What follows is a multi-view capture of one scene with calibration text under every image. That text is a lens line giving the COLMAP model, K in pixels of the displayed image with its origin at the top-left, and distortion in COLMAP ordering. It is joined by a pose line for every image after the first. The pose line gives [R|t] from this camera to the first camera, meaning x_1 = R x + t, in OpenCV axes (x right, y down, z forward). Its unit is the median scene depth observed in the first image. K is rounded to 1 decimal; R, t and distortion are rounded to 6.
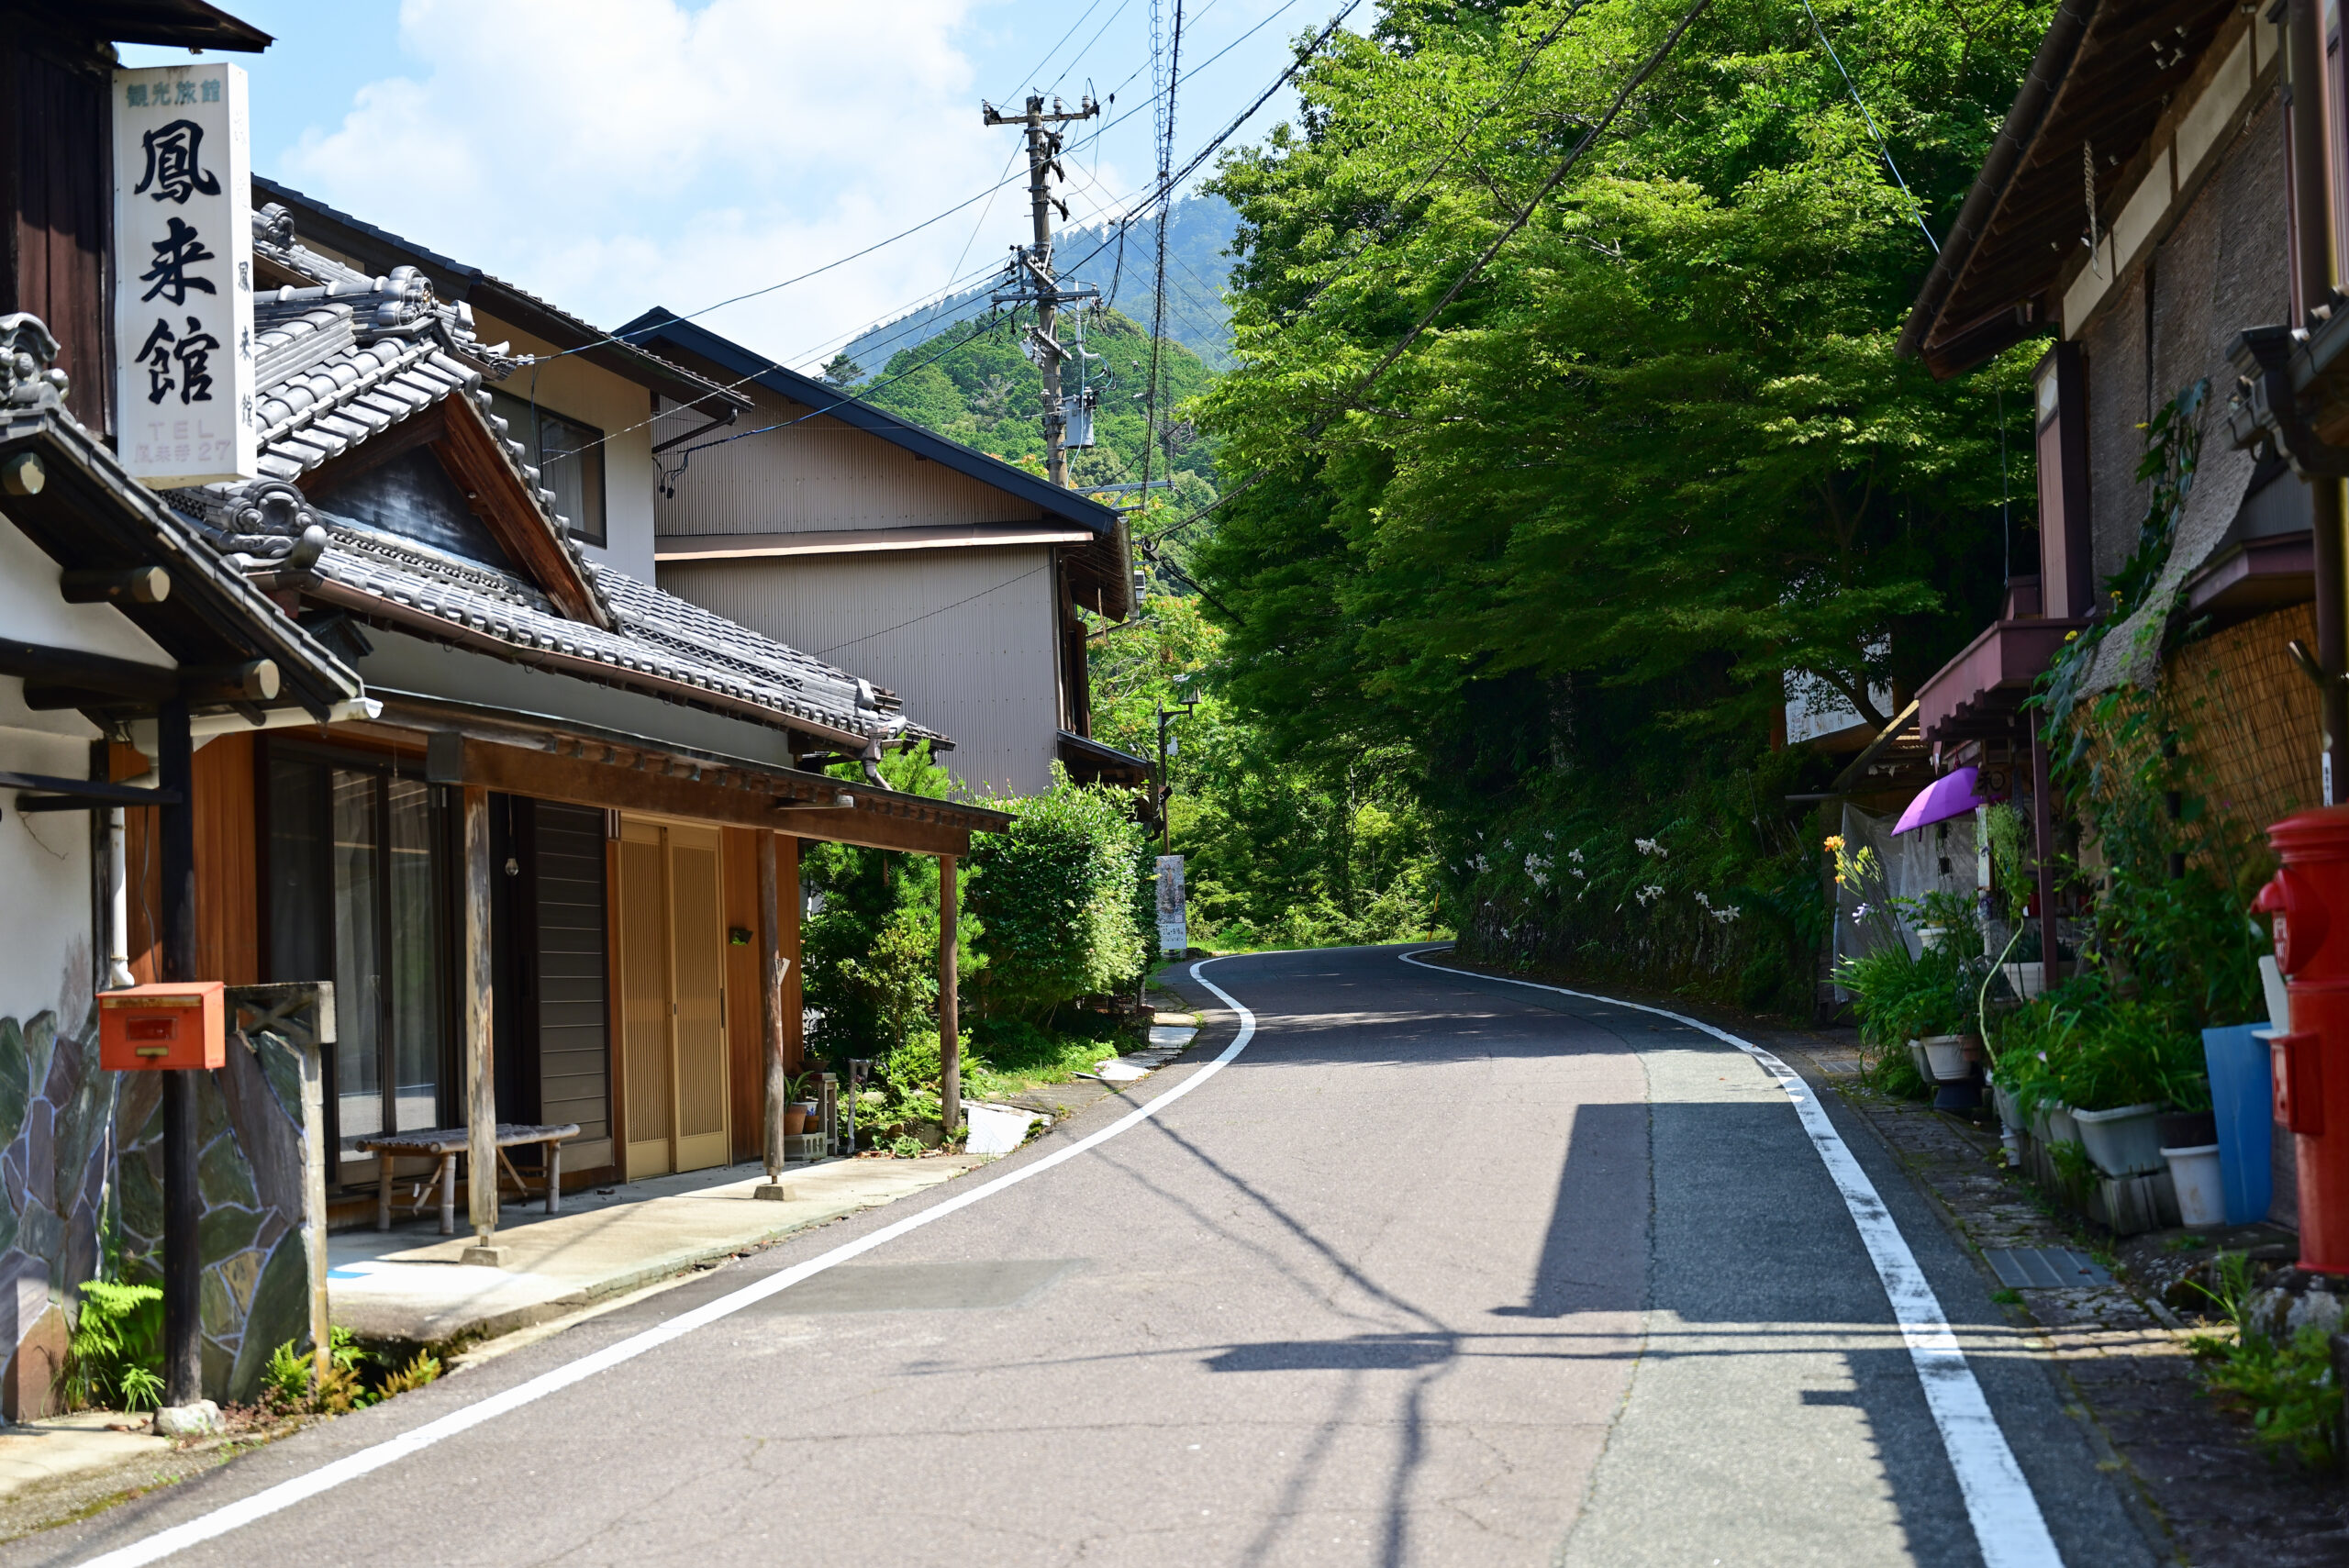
lens RADIAL K [[3099.0, 0, 1174.5], [0, 3099.0, 784.0], [0, 0, 1]] dist [-0.012560, -0.036052]
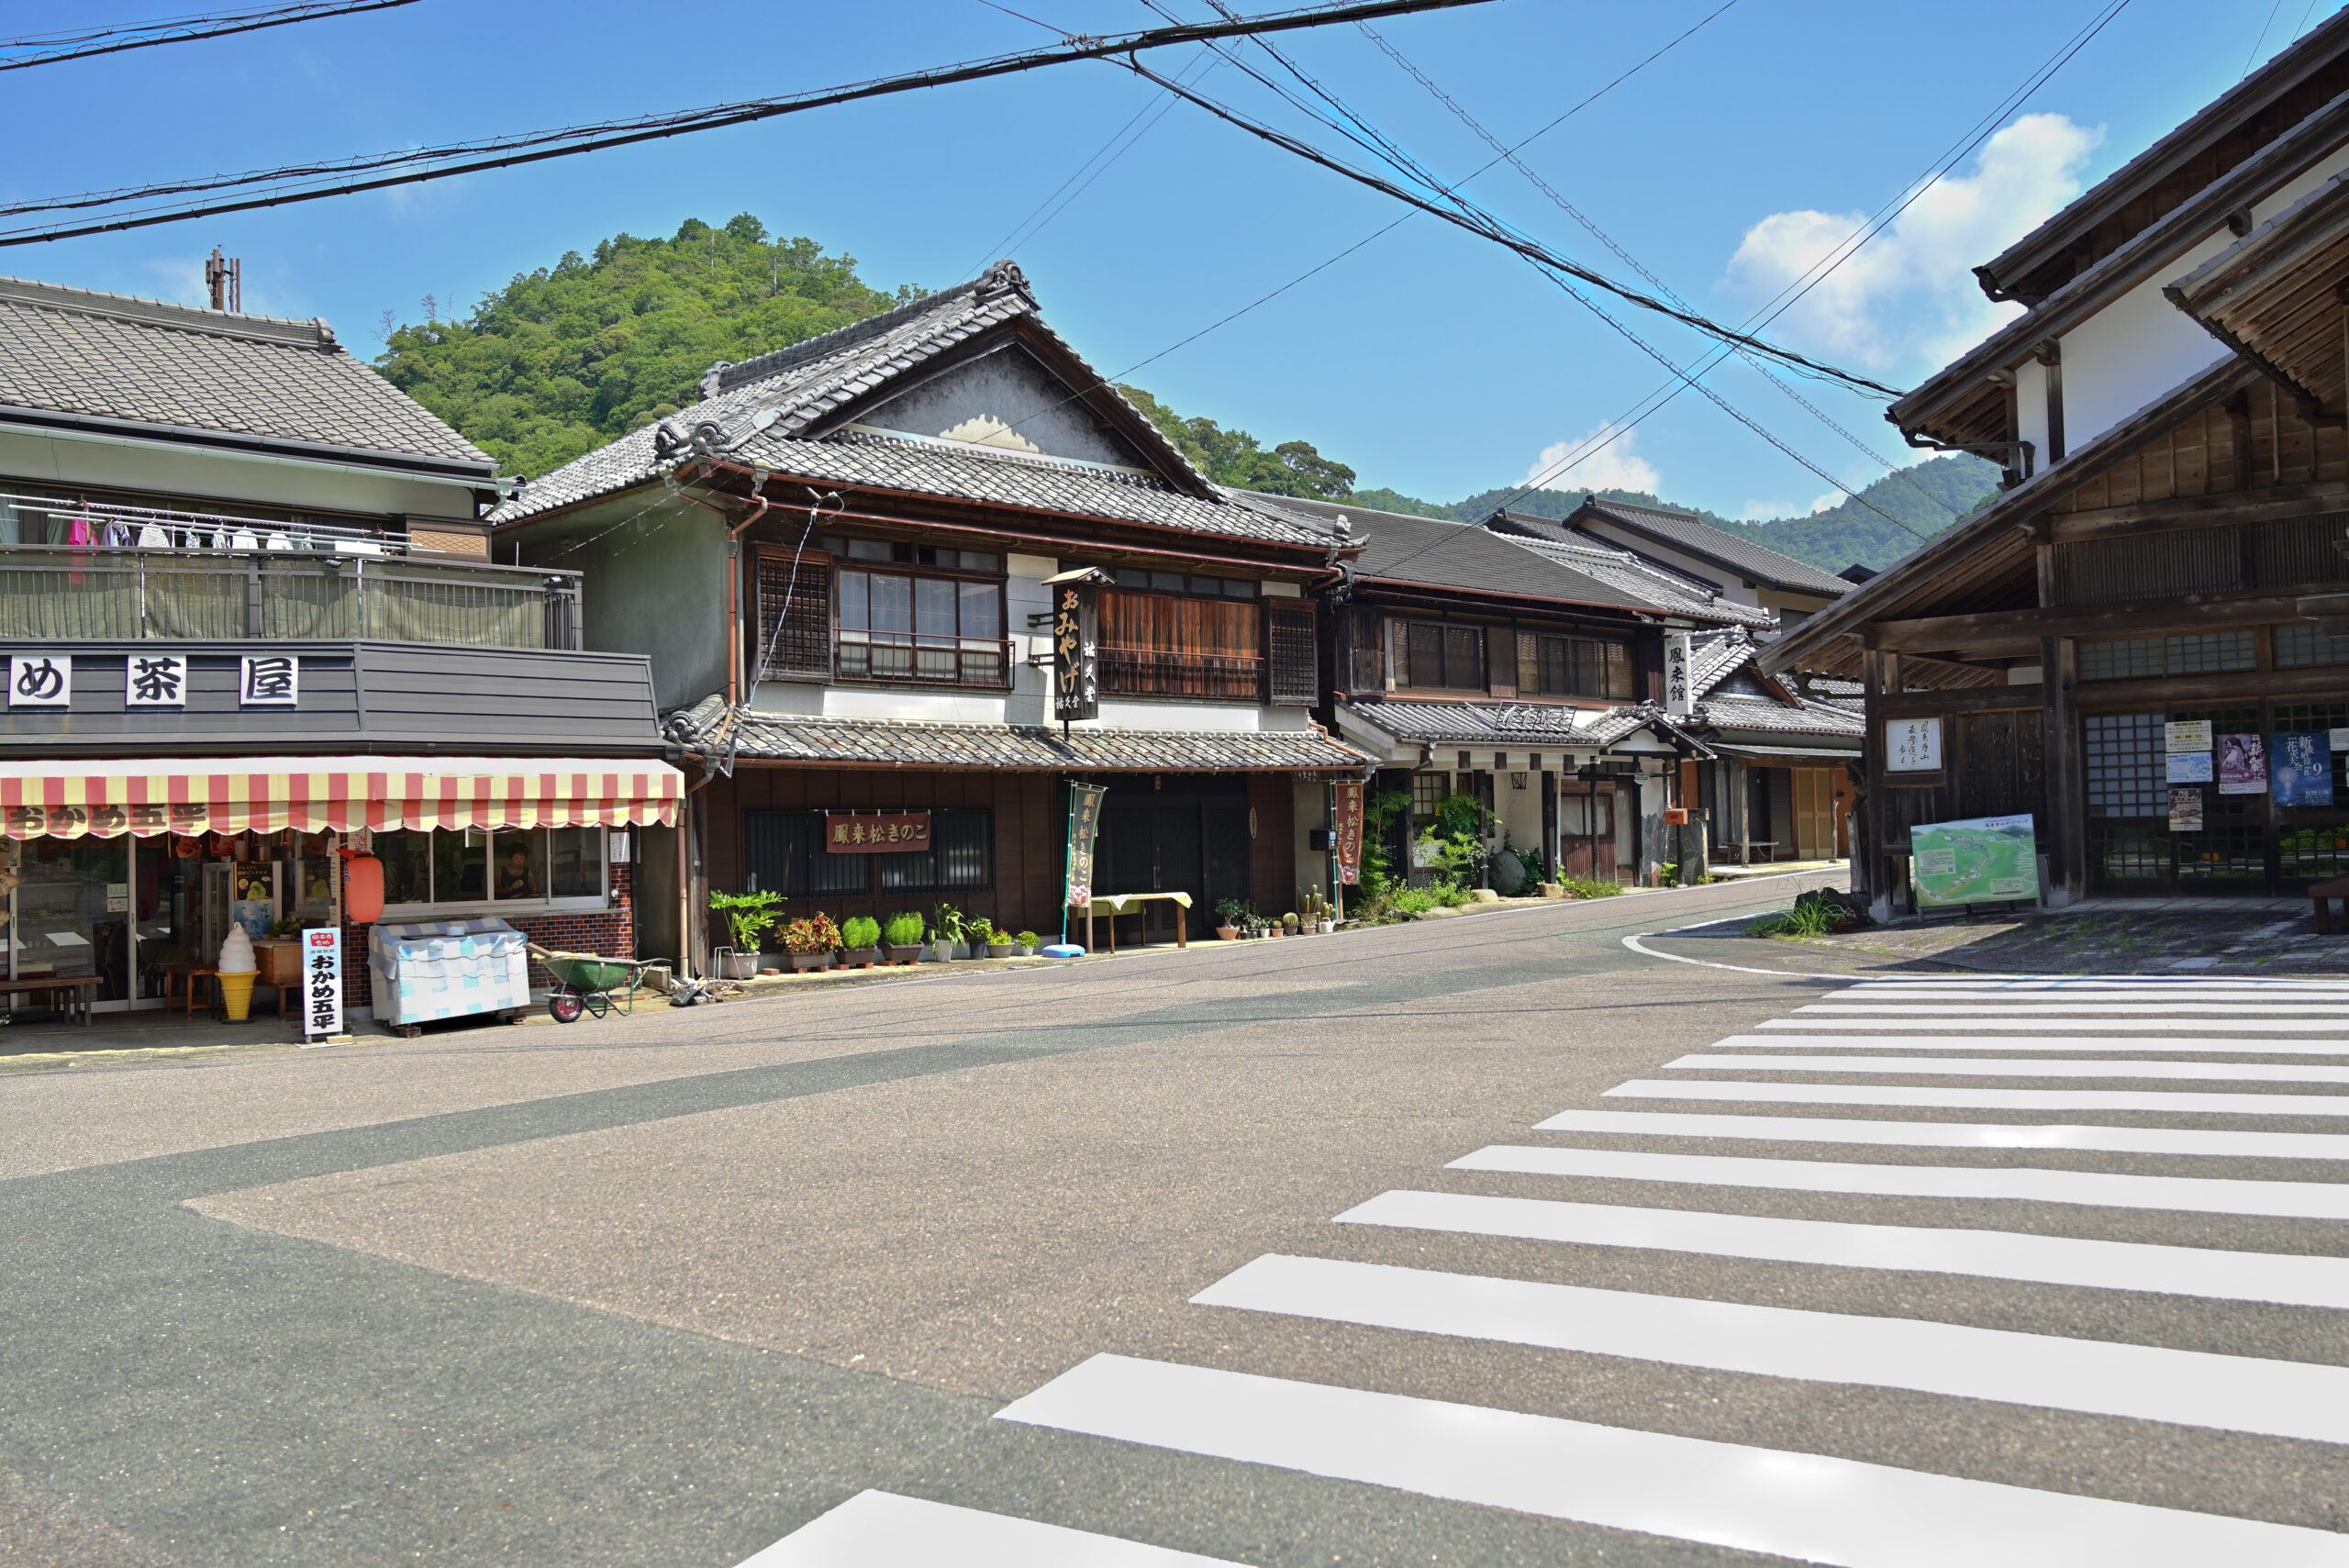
lens RADIAL K [[2036.6, 0, 1174.5], [0, 2036.6, 784.0], [0, 0, 1]] dist [0.001594, 0.000316]
pose [[0.843201, 0.002206, -0.537594, 0.840928], [0.027049, 0.998551, 0.046524, -0.166738], [0.536918, -0.053771, 0.841919, -2.448787]]
